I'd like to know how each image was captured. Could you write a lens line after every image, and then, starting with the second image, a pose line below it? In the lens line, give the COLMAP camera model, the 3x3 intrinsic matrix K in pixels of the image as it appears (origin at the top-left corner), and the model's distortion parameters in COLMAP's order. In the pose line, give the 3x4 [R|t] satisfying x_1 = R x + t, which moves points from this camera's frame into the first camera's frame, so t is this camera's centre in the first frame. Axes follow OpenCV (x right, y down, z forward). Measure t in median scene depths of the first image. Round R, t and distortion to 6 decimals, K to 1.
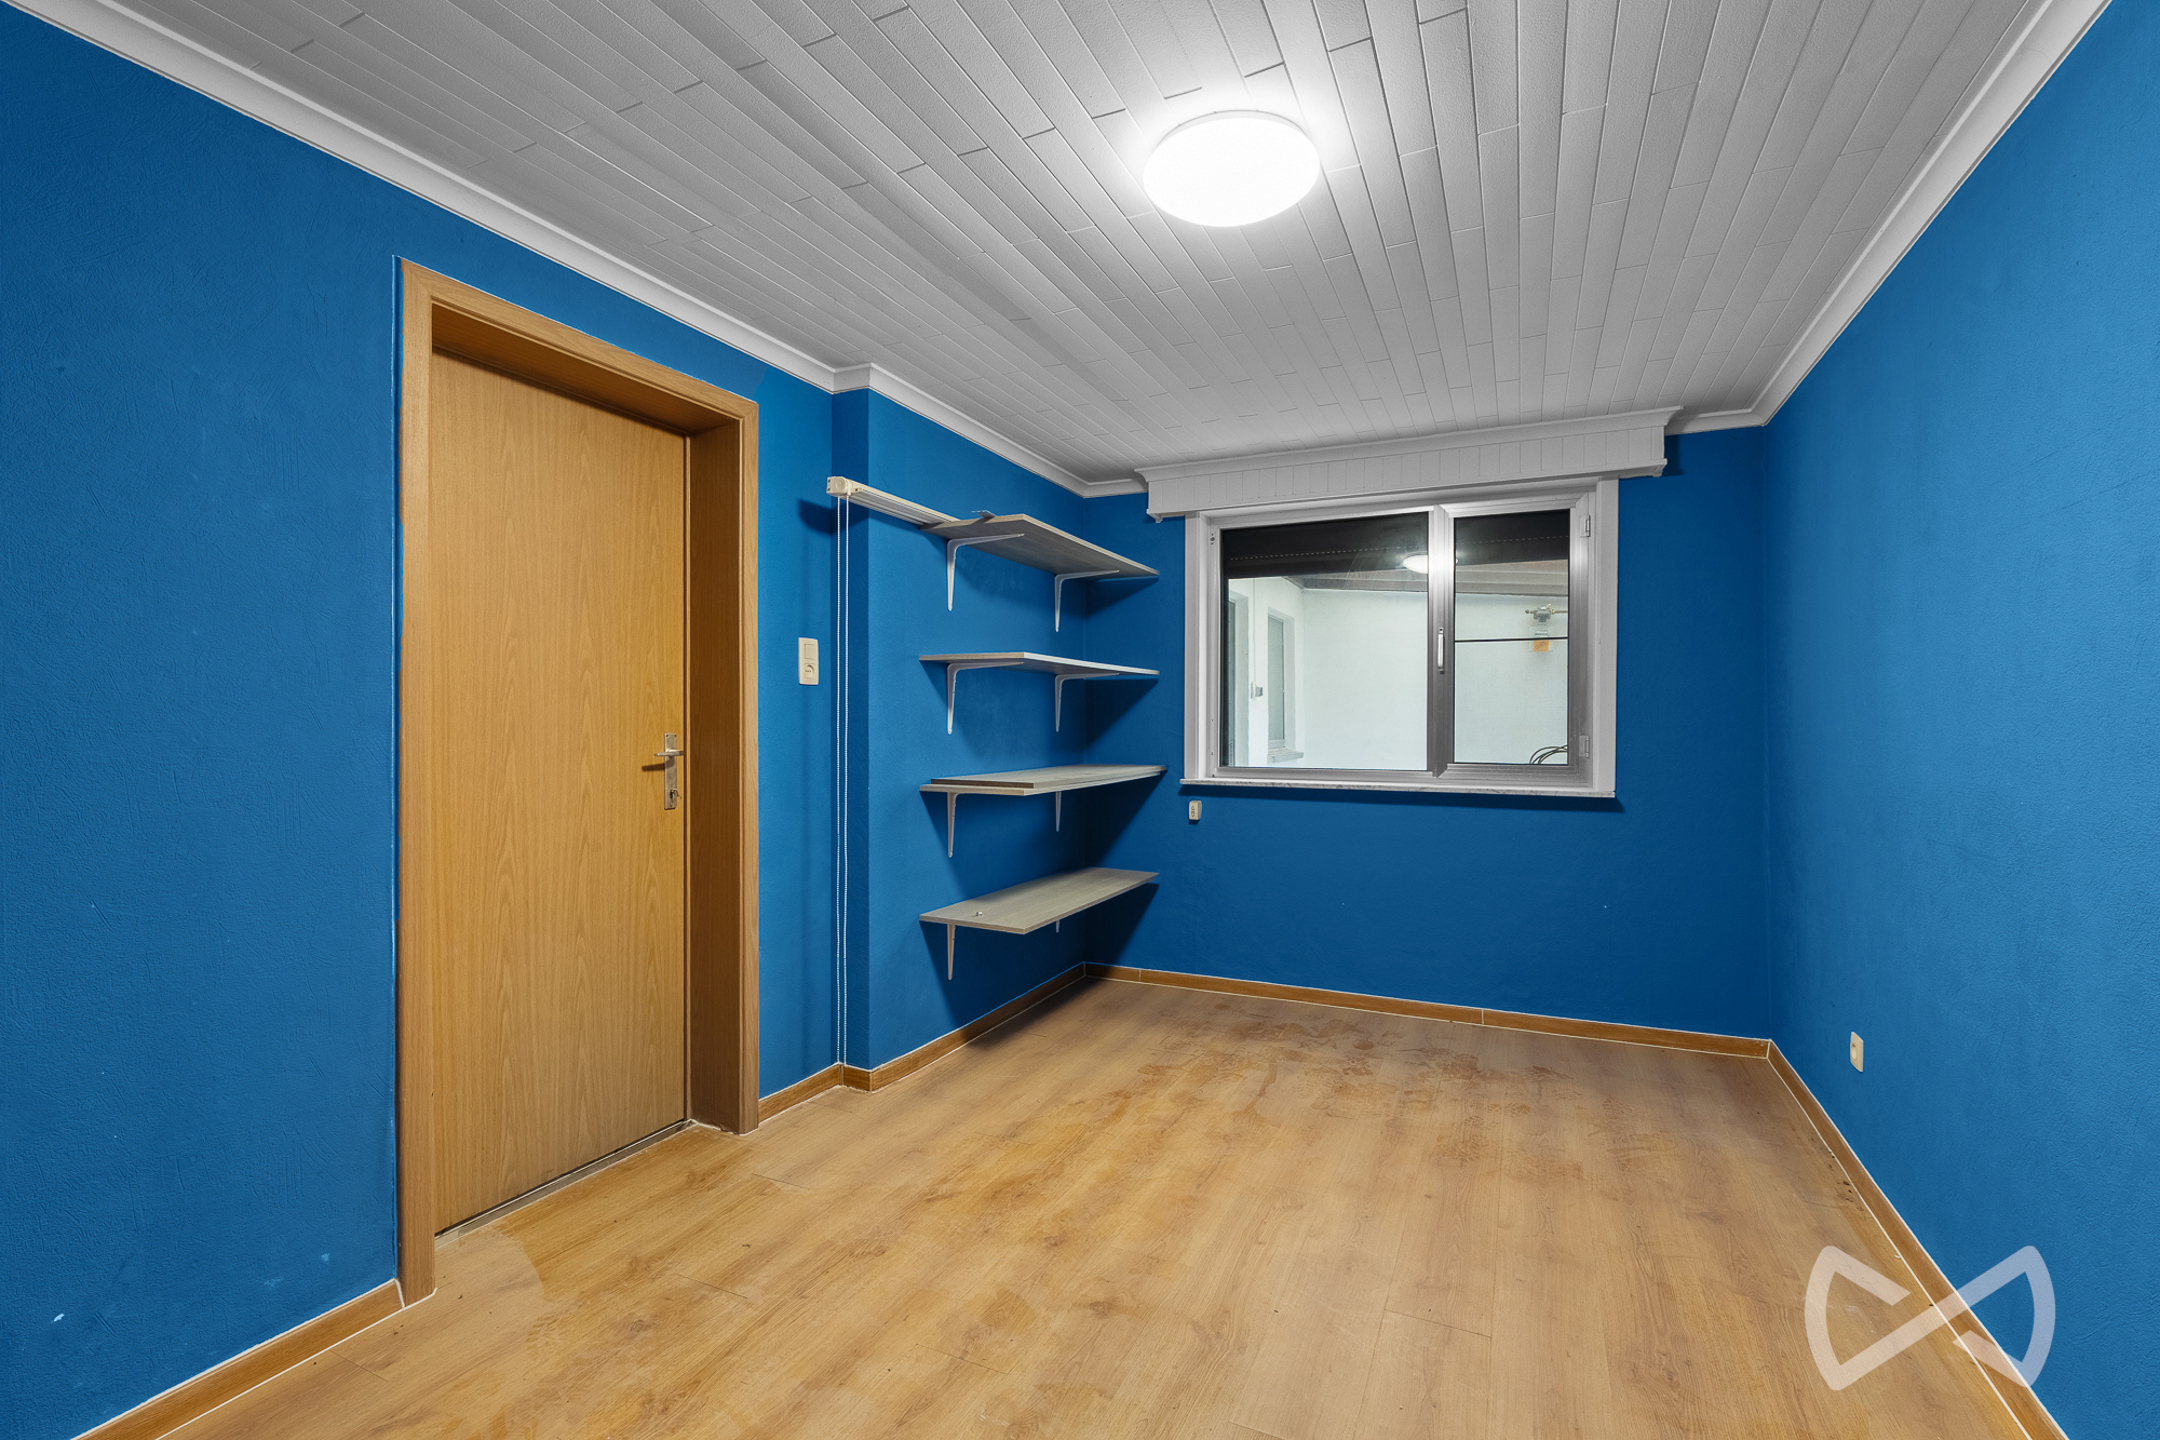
lens RADIAL K [[963.0, 0, 1065.6], [0, 963.0, 723.1], [0, 0, 1]] dist [-0.045220, 0.000067]
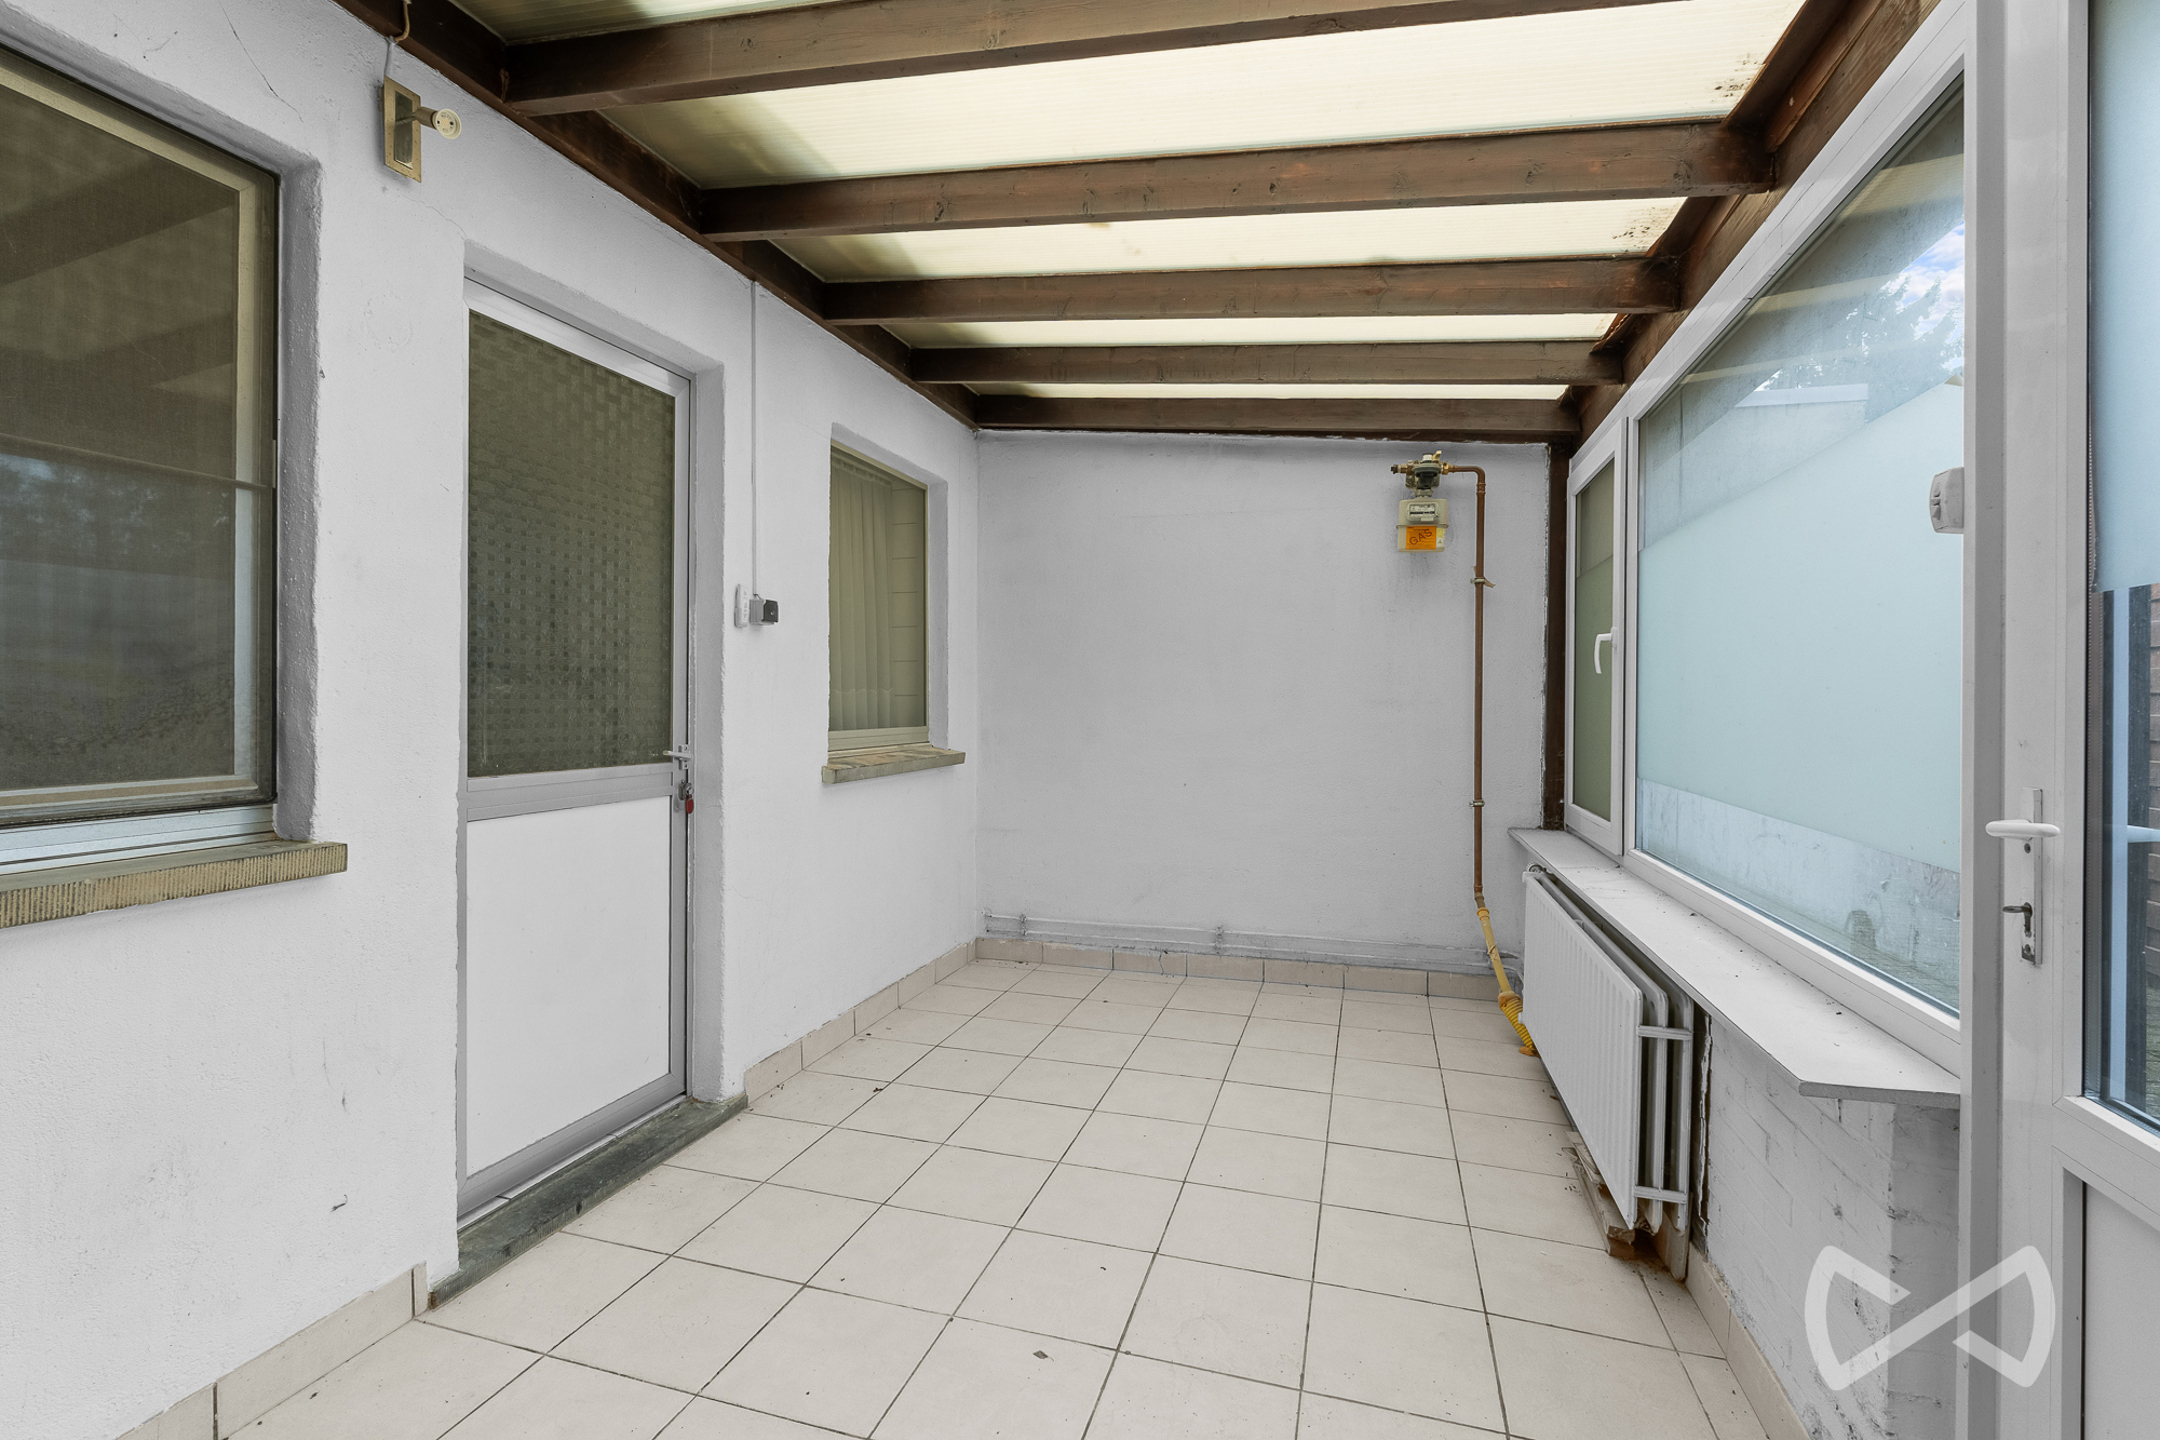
lens RADIAL K [[963.0, 0, 1065.6], [0, 963.0, 723.1], [0, 0, 1]] dist [-0.045220, 0.000067]
pose [[0.989740, -0.001117, 0.142876, 0.243130], [-0.002631, 0.999657, 0.026041, 0.003108], [-0.142856, -0.026150, 0.989398, 0.527288]]
